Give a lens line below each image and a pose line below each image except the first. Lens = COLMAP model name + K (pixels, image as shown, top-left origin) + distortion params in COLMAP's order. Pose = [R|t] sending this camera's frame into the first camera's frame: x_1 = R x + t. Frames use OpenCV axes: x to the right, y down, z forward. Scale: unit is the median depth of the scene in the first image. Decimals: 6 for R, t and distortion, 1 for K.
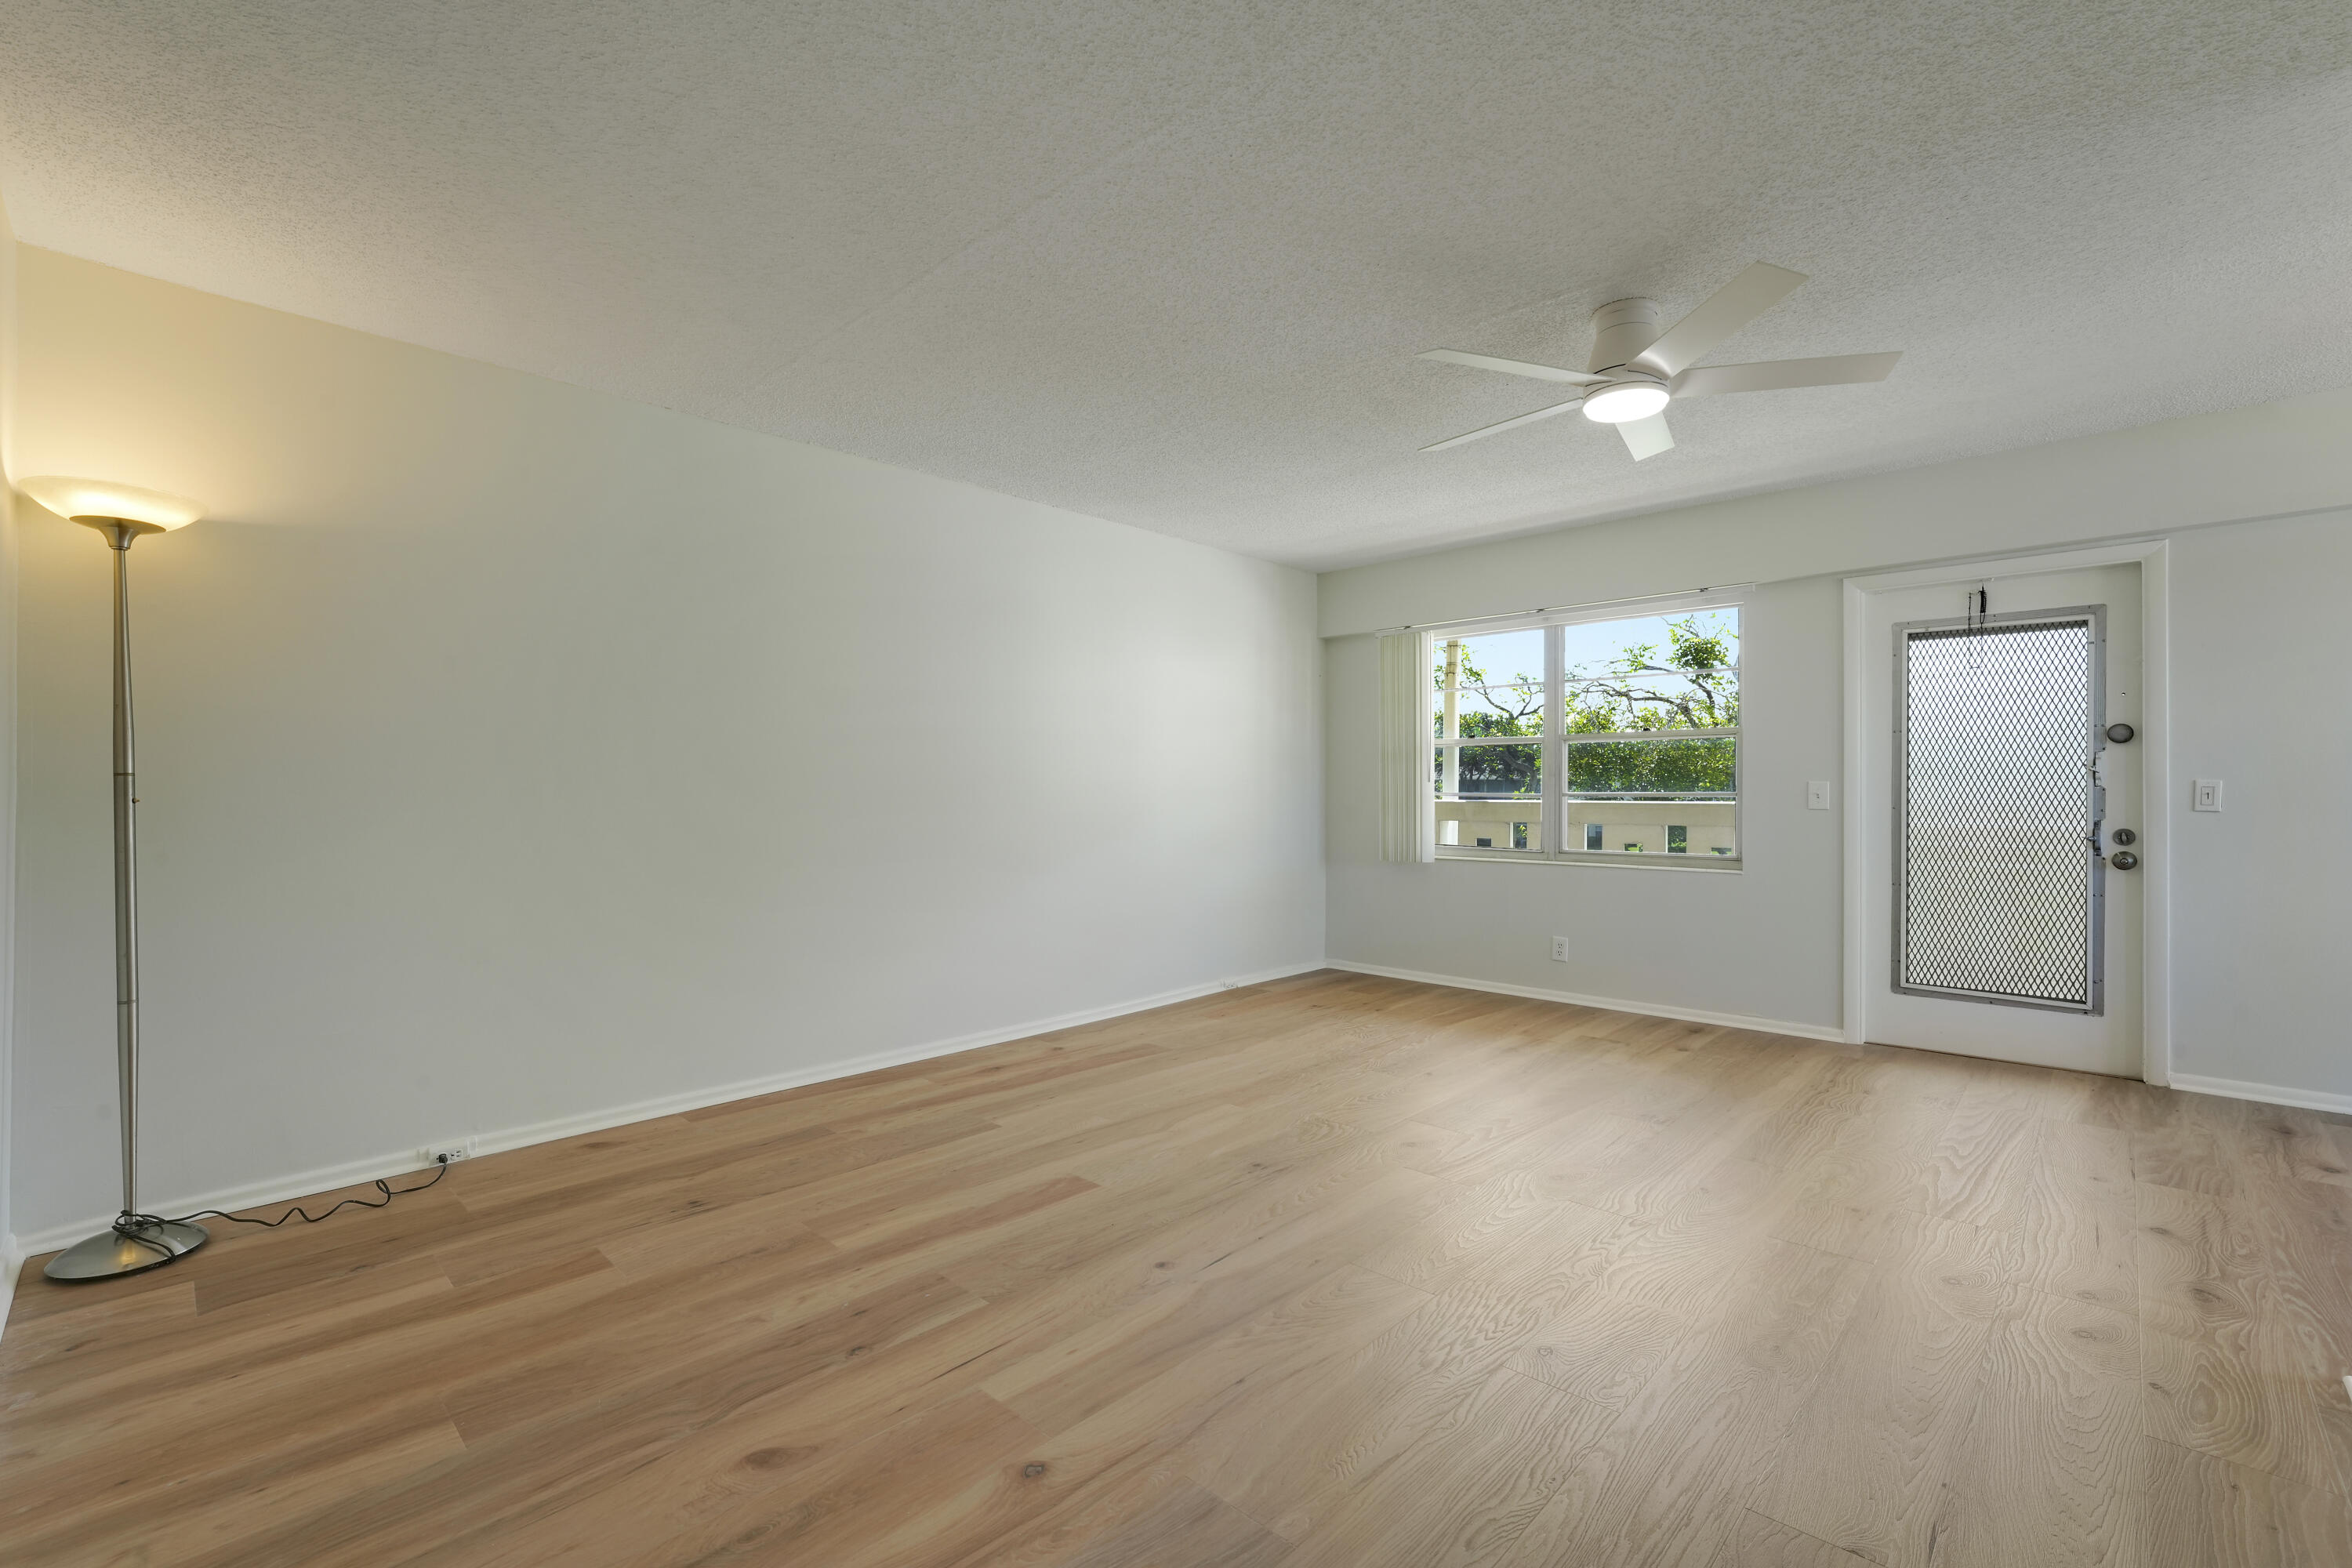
lens RADIAL K [[998.7, 0, 1161.8], [0, 998.7, 780.5], [0, 0, 1]] dist [-0.000108, -0.000091]
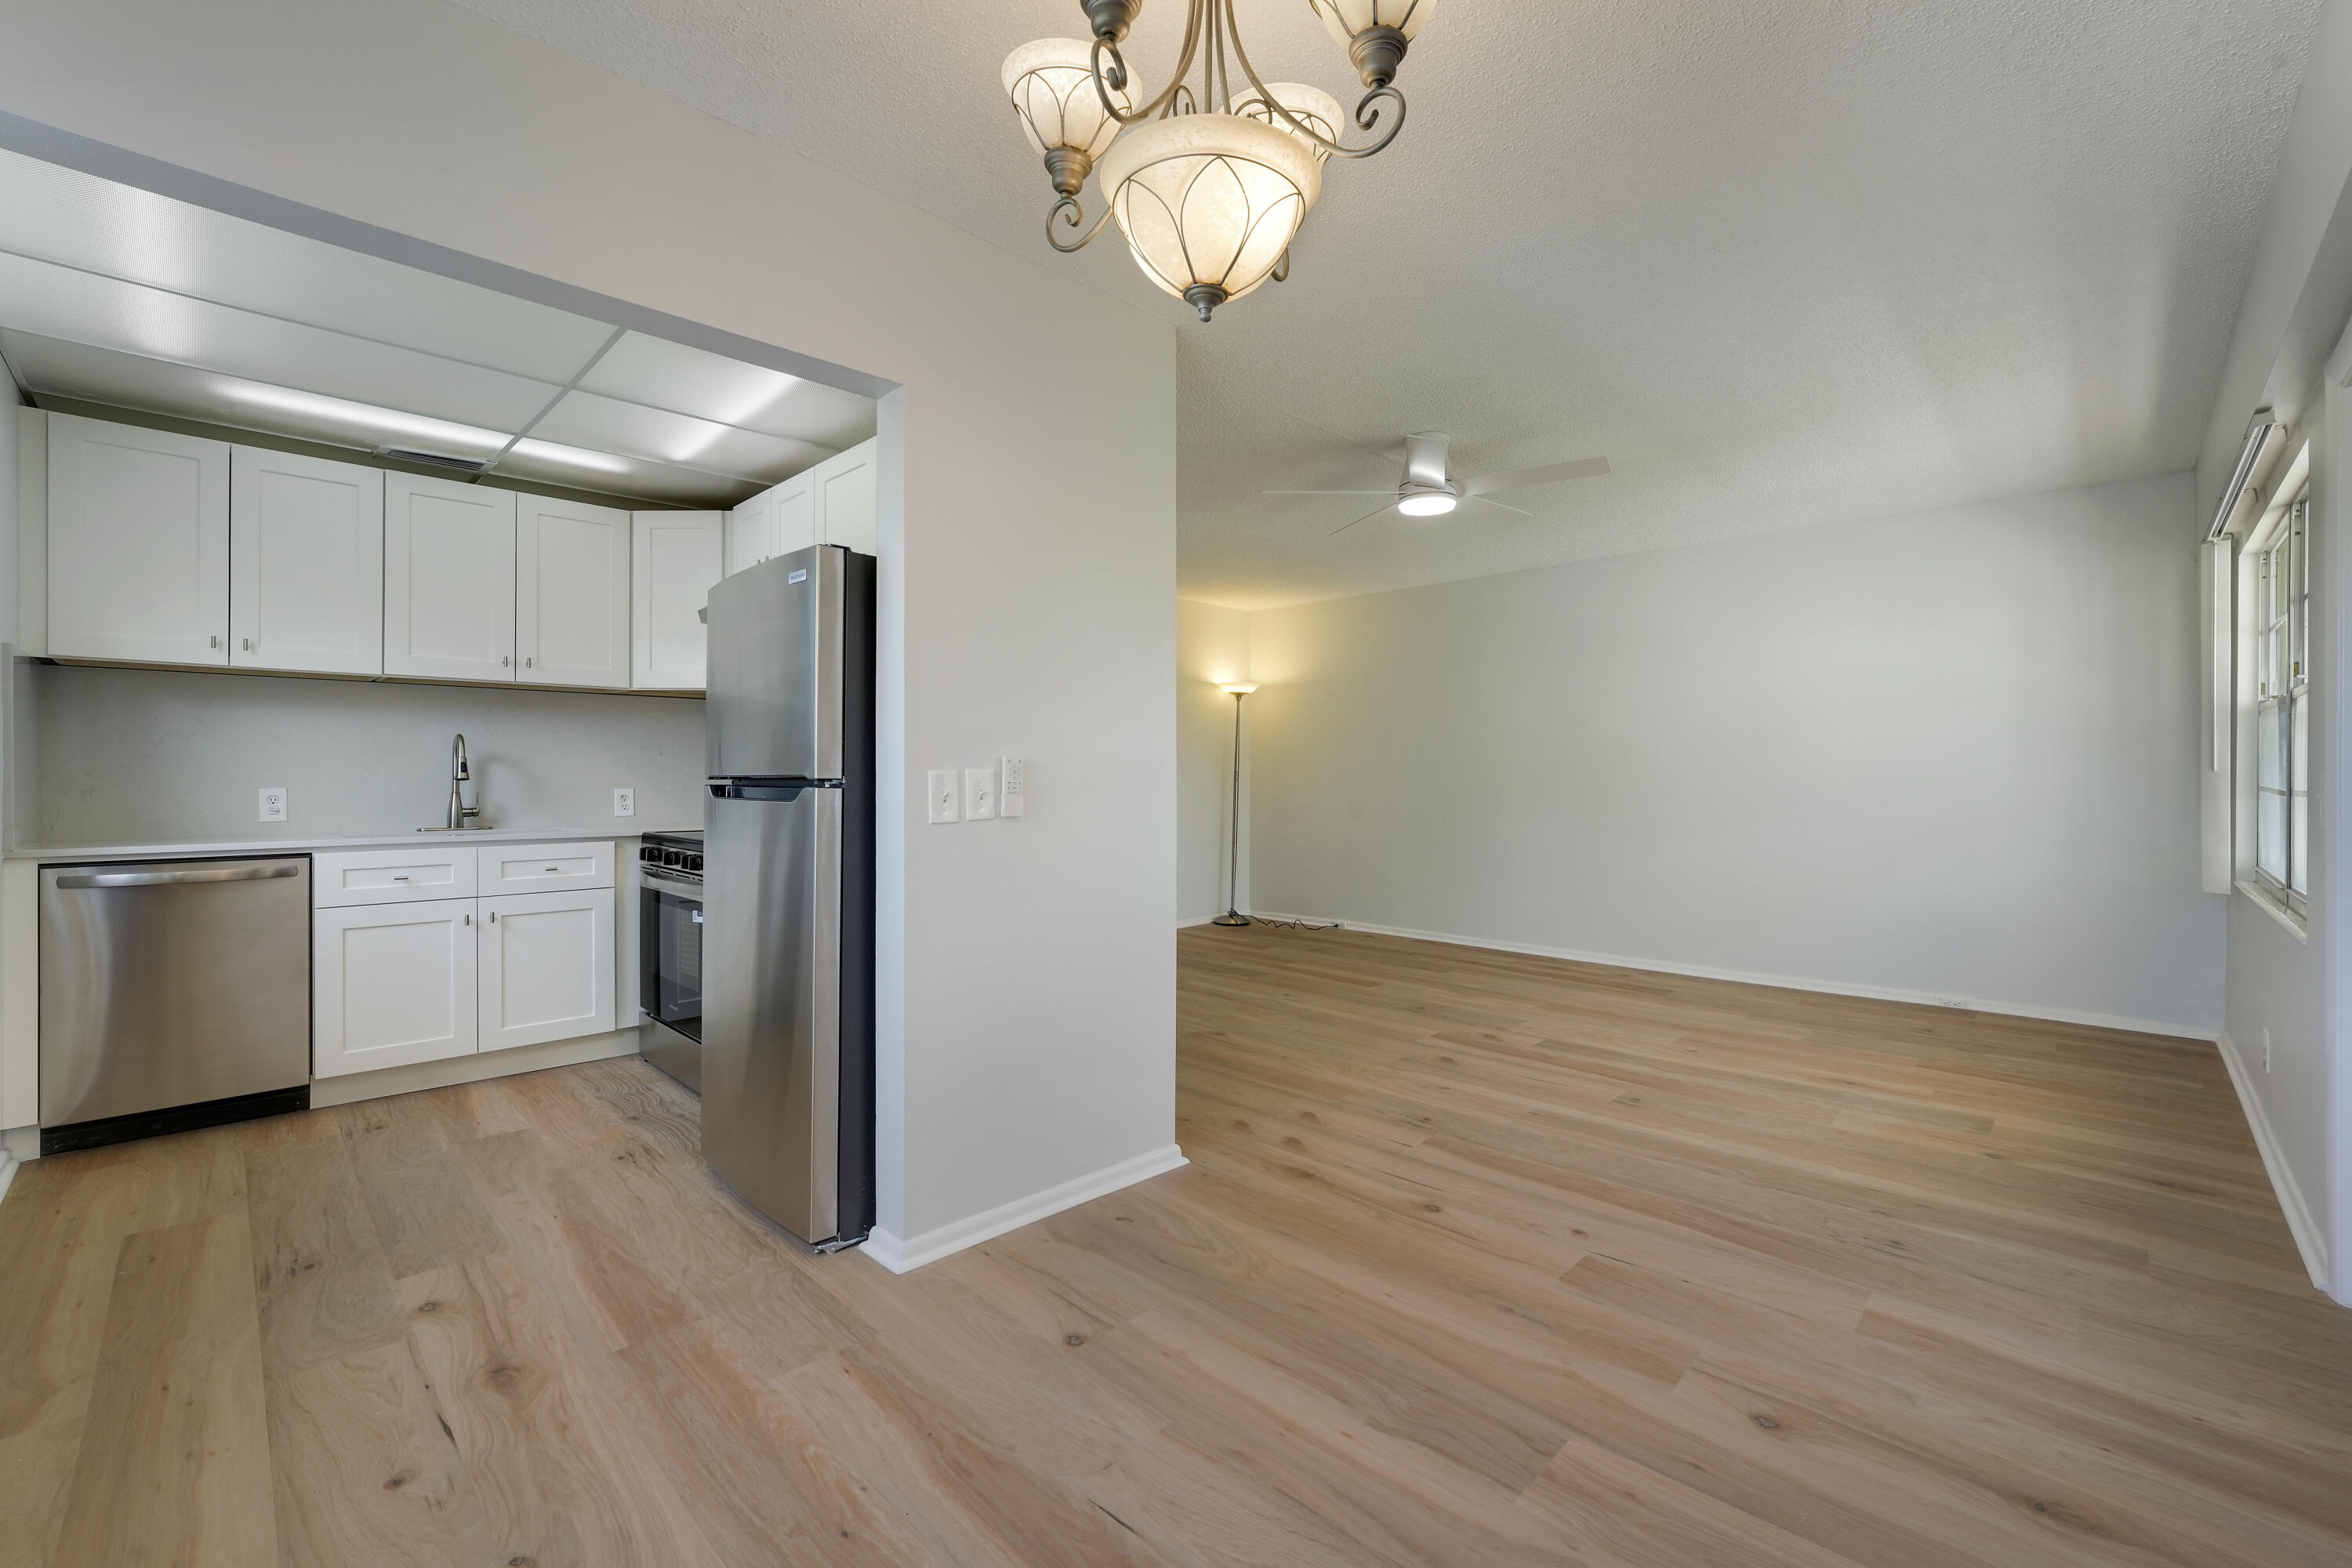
lens RADIAL K [[998.7, 0, 1161.8], [0, 998.7, 780.5], [0, 0, 1]] dist [-0.000108, -0.000091]
pose [[-0.026997, 0.008536, -0.999599, 2.220911], [-0.000084, 0.999964, 0.008541, 0.001172], [0.999636, 0.000314, -0.026995, 0.816194]]
